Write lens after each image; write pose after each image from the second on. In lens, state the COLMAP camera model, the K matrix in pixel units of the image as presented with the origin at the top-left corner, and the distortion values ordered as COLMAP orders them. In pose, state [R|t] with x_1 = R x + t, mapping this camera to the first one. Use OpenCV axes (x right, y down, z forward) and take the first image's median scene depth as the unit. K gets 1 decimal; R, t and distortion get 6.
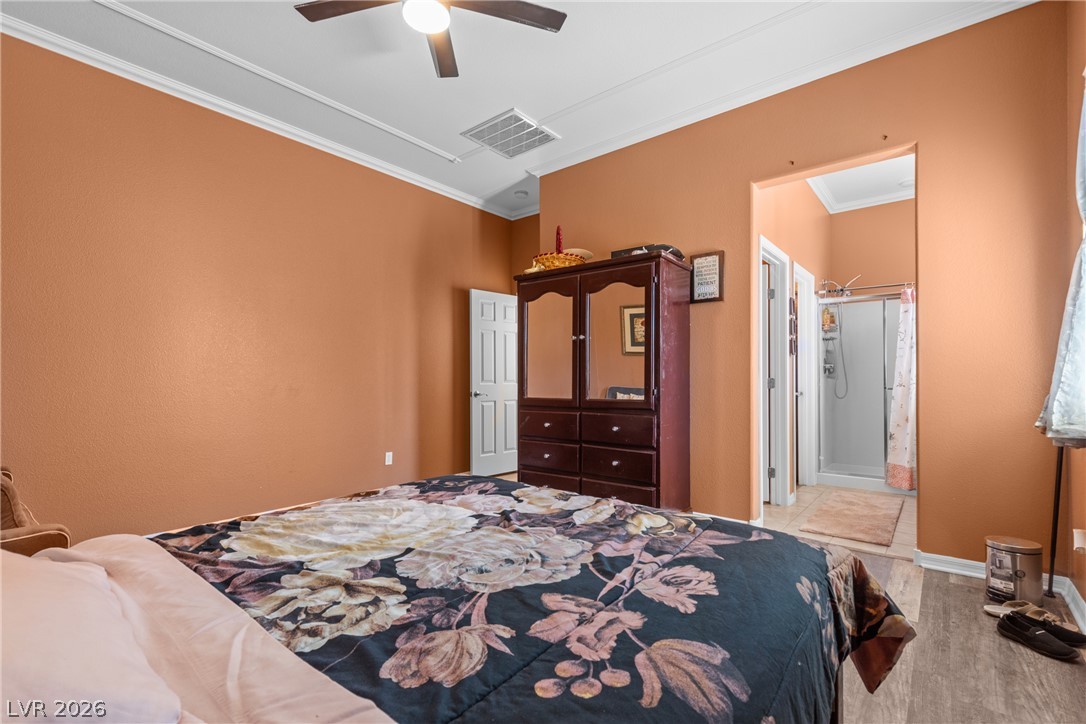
lens RADIAL K [[488.7, 0, 545.4], [0, 488.7, 369.9], [0, 0, 1]] dist [0.002841, -0.000238]
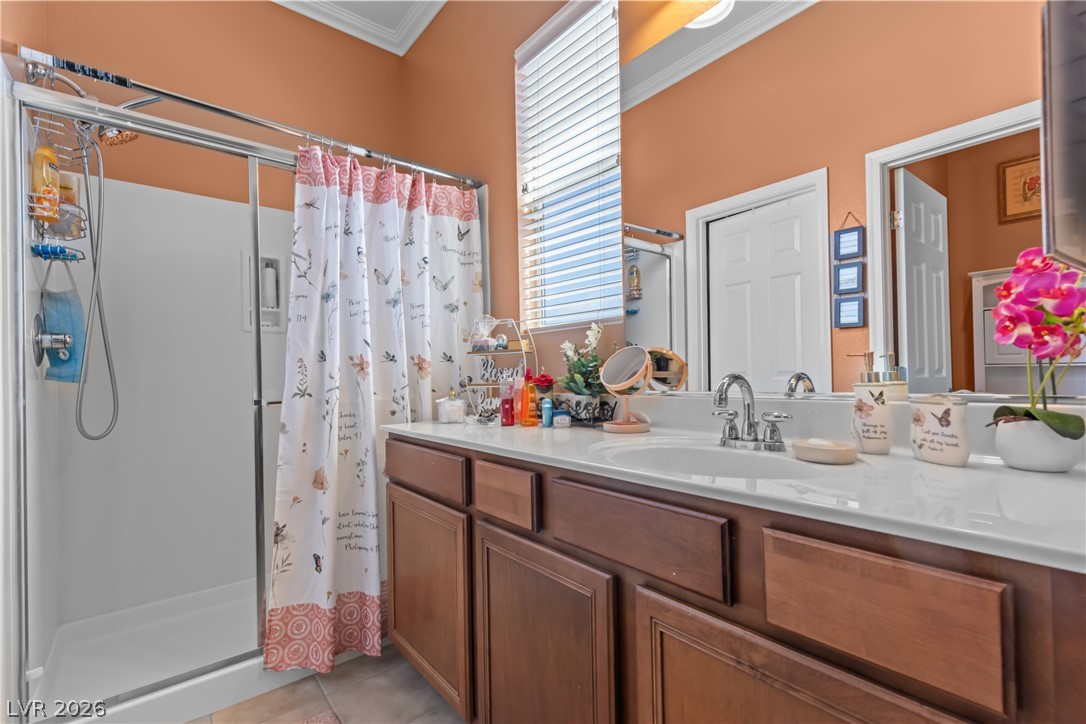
lens RADIAL K [[488.7, 0, 544.1], [0, 488.7, 365.3], [0, 0, 1]] dist [0.002841, -0.000238]
pose [[0.195799, -0.003079, 0.980639, 0.344322], [0.003573, 0.999991, 0.002426, 0.008514], [-0.980638, 0.003029, 0.195808, 0.651643]]
